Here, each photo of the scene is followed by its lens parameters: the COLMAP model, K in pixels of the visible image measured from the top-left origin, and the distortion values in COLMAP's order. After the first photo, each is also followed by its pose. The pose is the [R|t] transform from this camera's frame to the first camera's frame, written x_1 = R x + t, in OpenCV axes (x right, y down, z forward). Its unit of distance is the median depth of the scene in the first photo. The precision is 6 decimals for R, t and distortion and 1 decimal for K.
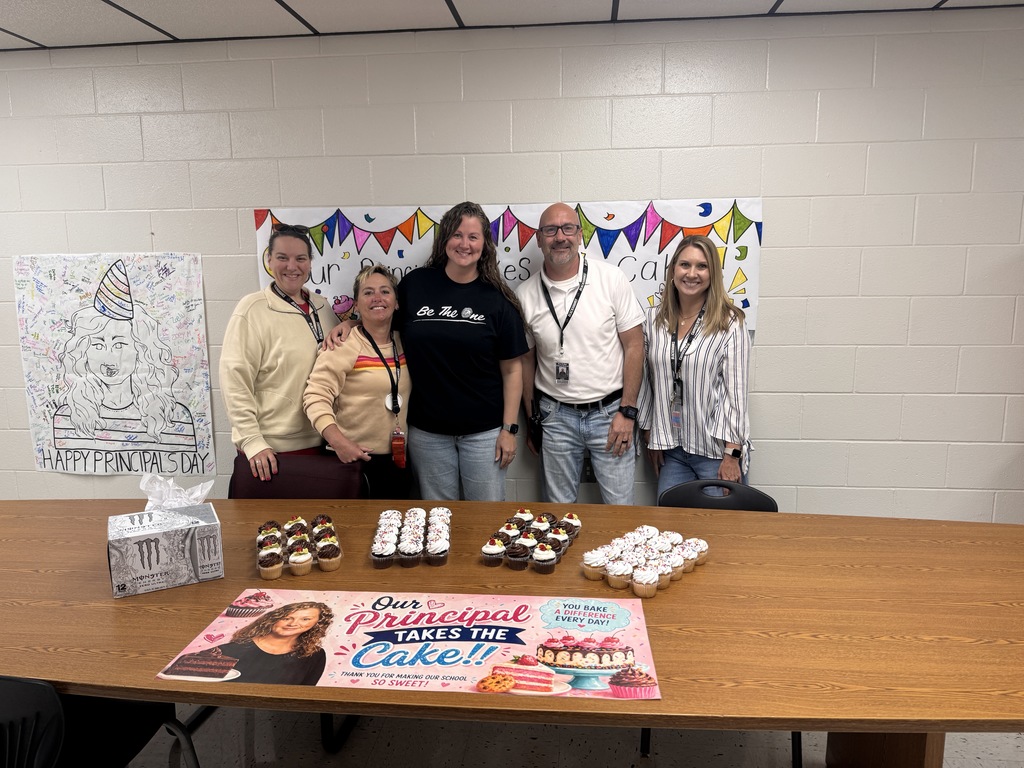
lens RADIAL K [[712.8, 0, 512.0], [0, 712.8, 384.0], [0, 0, 1]] dist [0.036517, -0.068674]
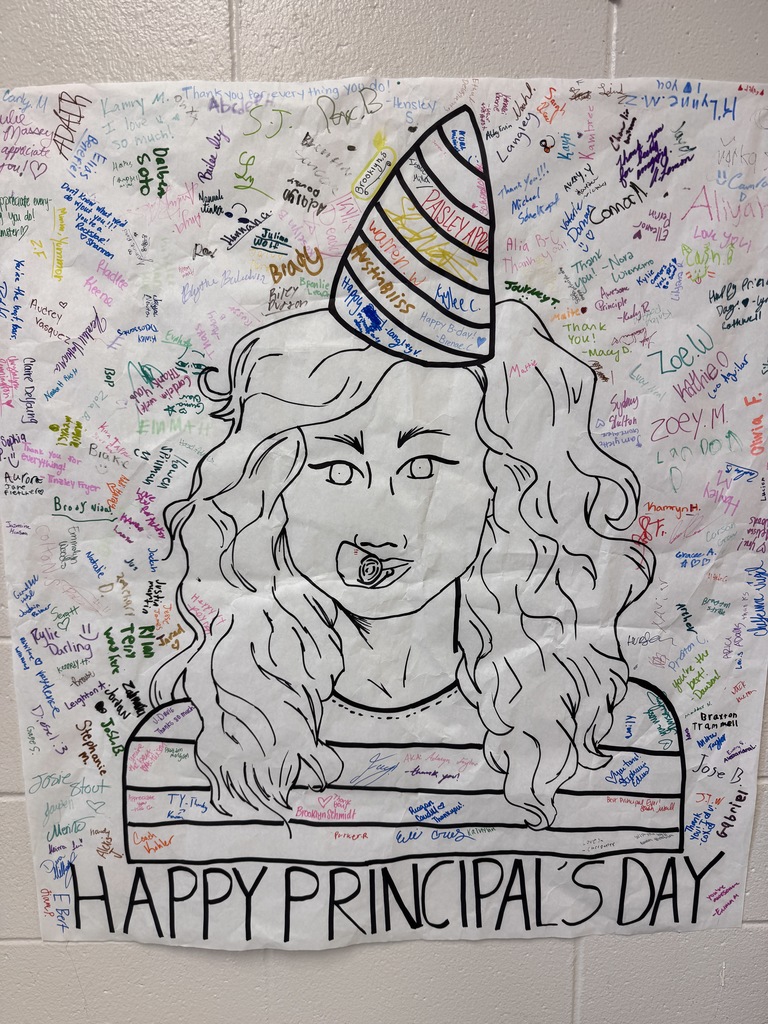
lens RADIAL K [[712.8, 0, 384.0], [0, 712.8, 512.0], [0, 0, 1]] dist [0.036517, -0.068674]
pose [[0.993706, -0.019715, 0.110272, -0.585619], [0.021124, 0.999709, -0.011627, -0.034850], [-0.110011, 0.013884, 0.993833, 0.743873]]
